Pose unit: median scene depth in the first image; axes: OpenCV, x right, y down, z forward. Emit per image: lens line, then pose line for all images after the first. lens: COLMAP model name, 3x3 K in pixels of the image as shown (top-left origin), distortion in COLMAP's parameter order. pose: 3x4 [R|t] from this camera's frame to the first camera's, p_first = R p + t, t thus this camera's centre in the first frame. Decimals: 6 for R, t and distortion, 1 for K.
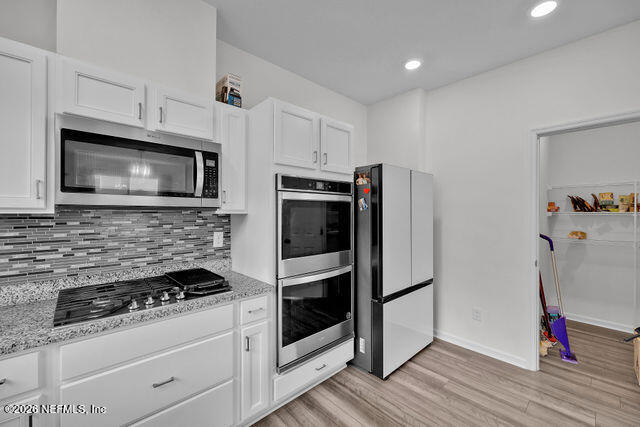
lens RADIAL K [[260.4, 0, 320.0], [0, 260.4, 213.5], [0, 0, 1]] dist [0.000717, 0.000131]
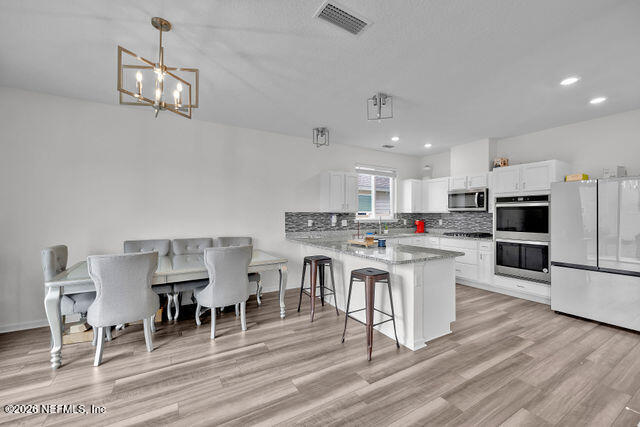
lens RADIAL K [[260.4, 0, 320.0], [0, 260.4, 213.5], [0, 0, 1]] dist [0.000717, 0.000131]
pose [[-0.229695, -0.005531, -0.973247, 2.608555], [-0.002986, 0.999983, -0.004979, 0.024516], [0.973258, 0.001763, -0.229707, -0.085856]]
